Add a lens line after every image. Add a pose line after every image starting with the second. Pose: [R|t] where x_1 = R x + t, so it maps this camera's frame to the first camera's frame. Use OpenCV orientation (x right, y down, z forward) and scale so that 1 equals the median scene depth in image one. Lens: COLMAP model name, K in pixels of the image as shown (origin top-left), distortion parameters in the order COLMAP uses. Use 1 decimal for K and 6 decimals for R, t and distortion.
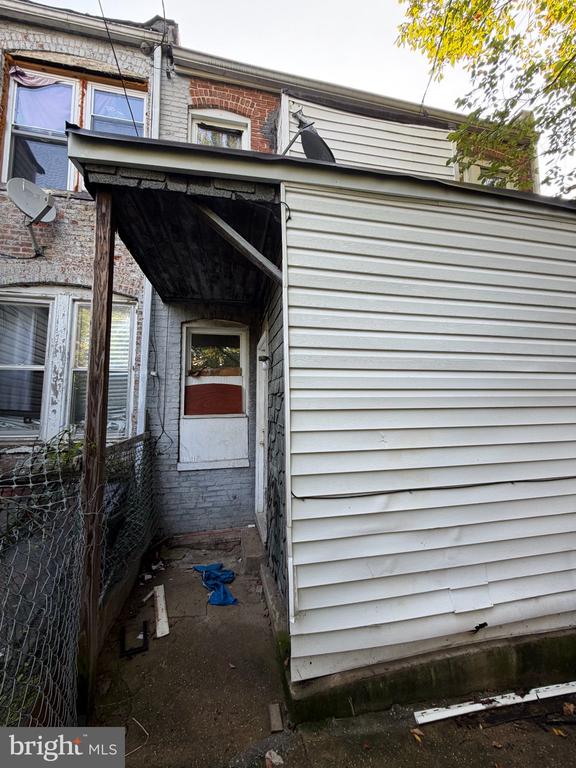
lens RADIAL K [[307.5, 0, 288.5], [0, 307.5, 383.8], [0, 0, 1]] dist [-0.000737, 0.000042]
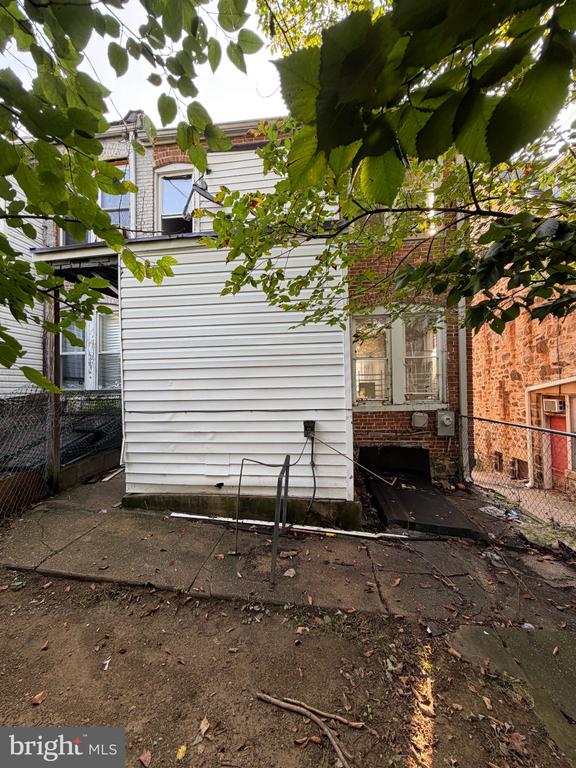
lens RADIAL K [[307.5, 0, 287.0], [0, 307.5, 384.3], [0, 0, 1]] dist [-0.000737, 0.000042]
pose [[0.947189, -0.007245, -0.320595, 1.645149], [0.034418, 0.996266, 0.079174, 0.053912], [0.318825, -0.086027, 0.943902, -0.587626]]
